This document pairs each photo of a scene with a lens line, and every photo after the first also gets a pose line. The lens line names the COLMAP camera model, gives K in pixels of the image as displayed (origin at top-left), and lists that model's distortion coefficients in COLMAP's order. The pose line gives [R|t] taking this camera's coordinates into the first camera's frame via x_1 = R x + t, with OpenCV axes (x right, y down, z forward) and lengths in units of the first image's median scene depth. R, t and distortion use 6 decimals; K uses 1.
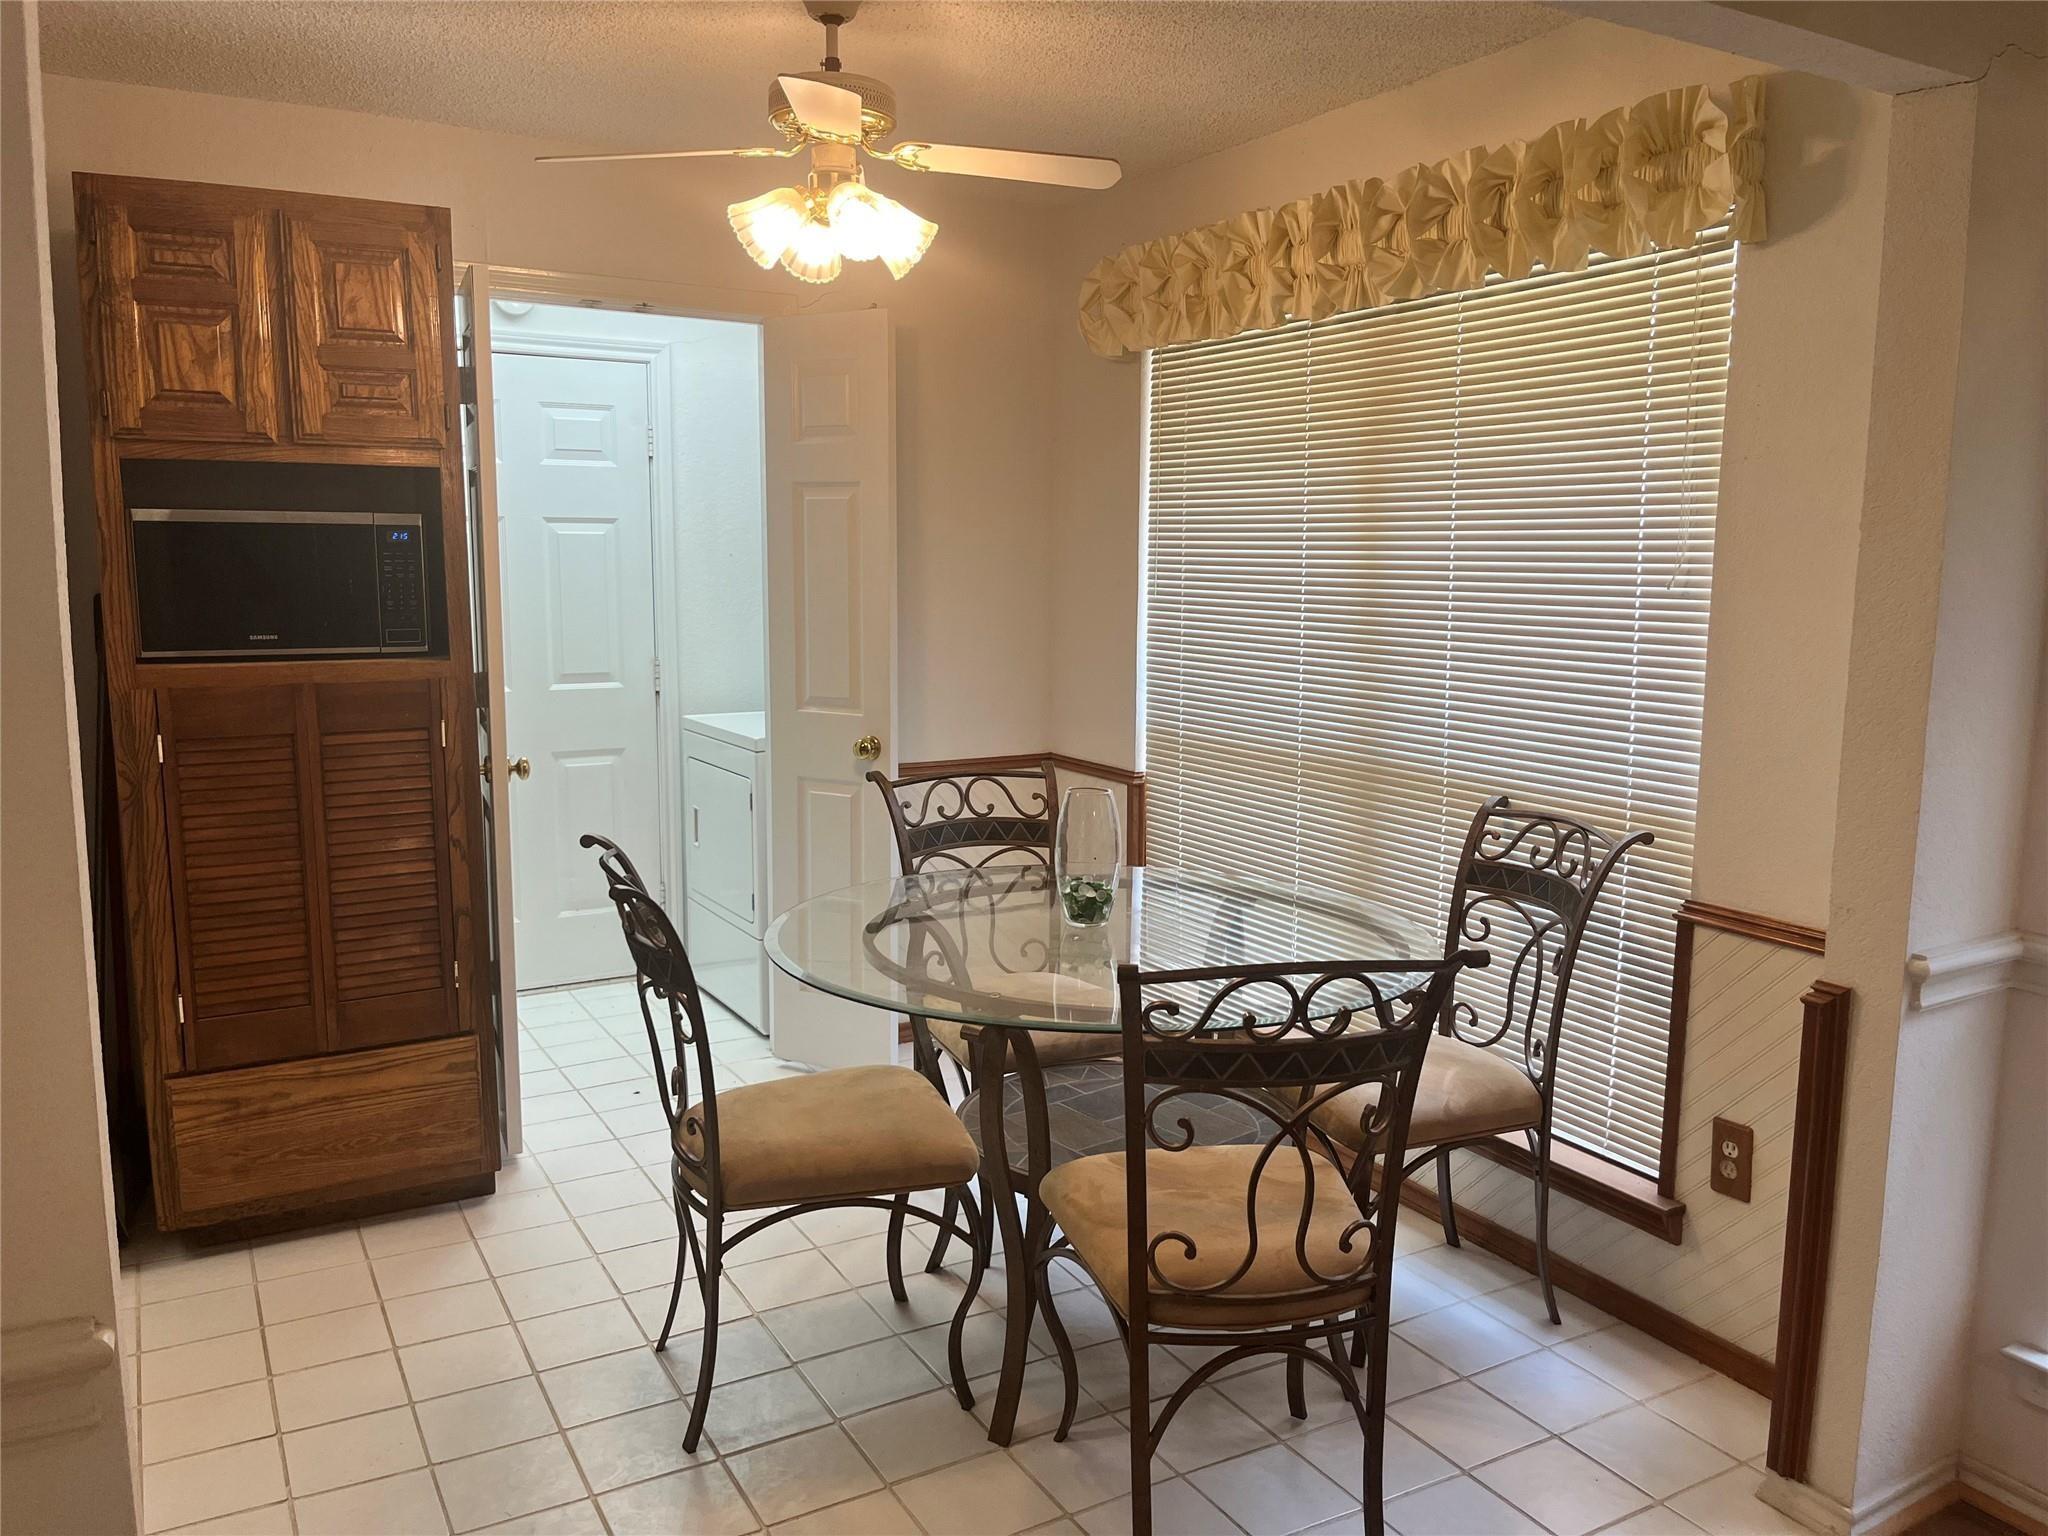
lens RADIAL K [[1551.2, 0, 1025.2], [0, 1551.2, 768.3], [0, 0, 1]] dist [-0.002146, -0.000553]
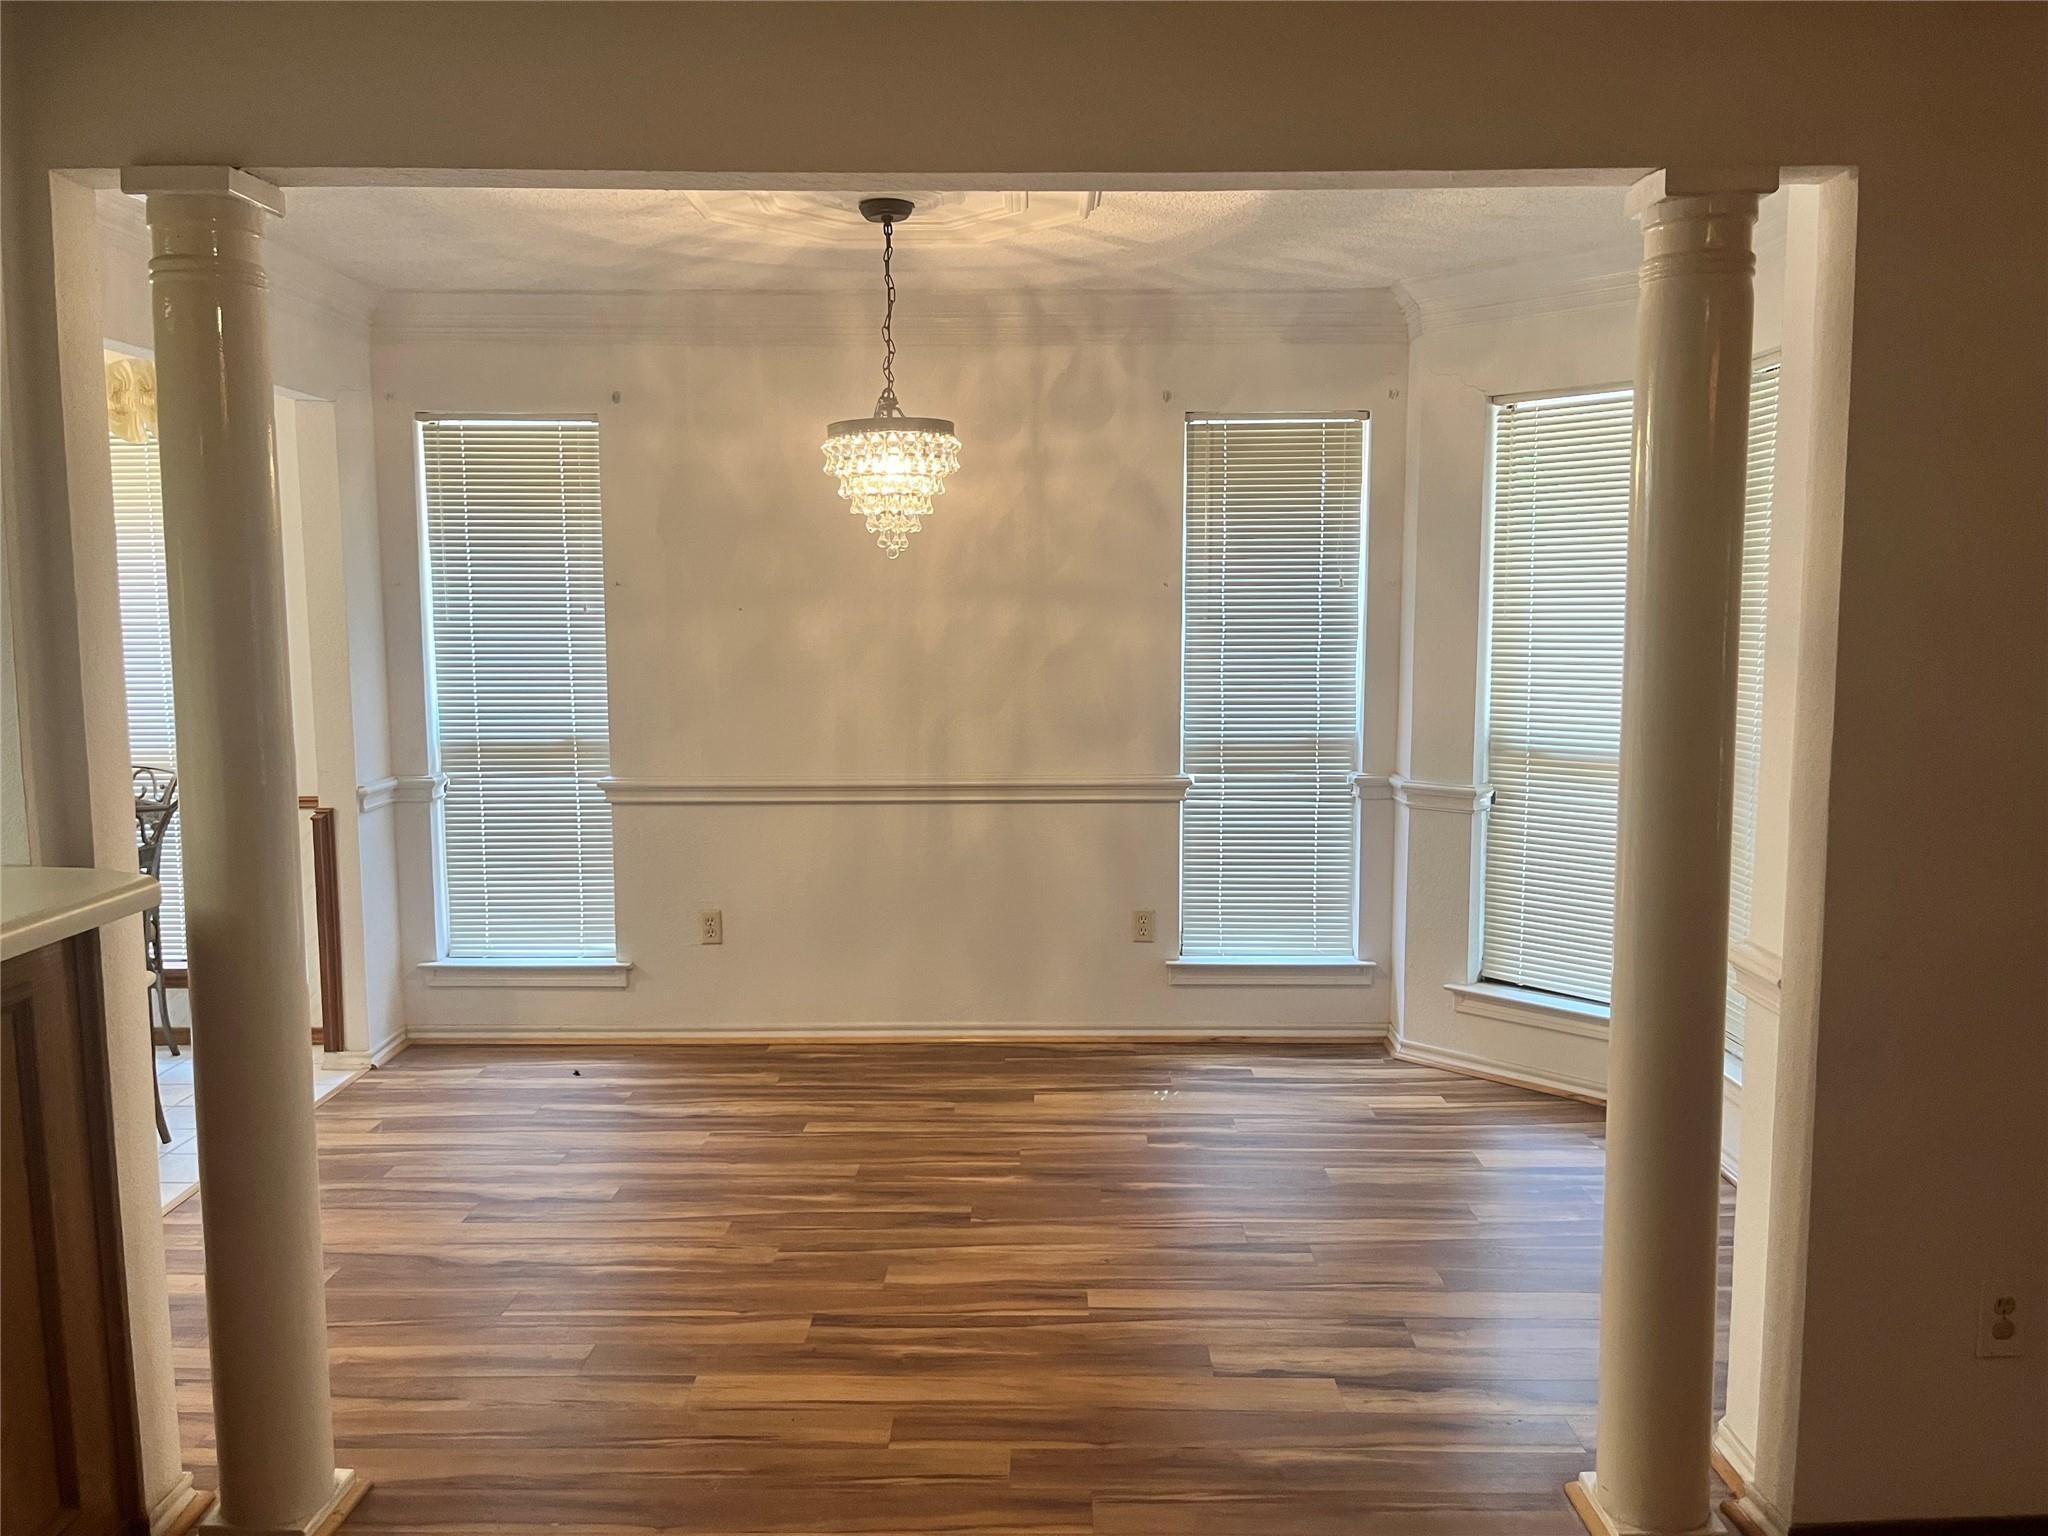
lens RADIAL K [[1551.2, 0, 1024.3], [0, 1551.2, 767.8], [0, 0, 1]] dist [-0.002146, -0.000553]
pose [[0.502586, -0.104268, 0.858216, -0.834984], [0.129125, 0.990619, 0.044736, 0.116455], [-0.854830, 0.088334, 0.511335, -0.932908]]
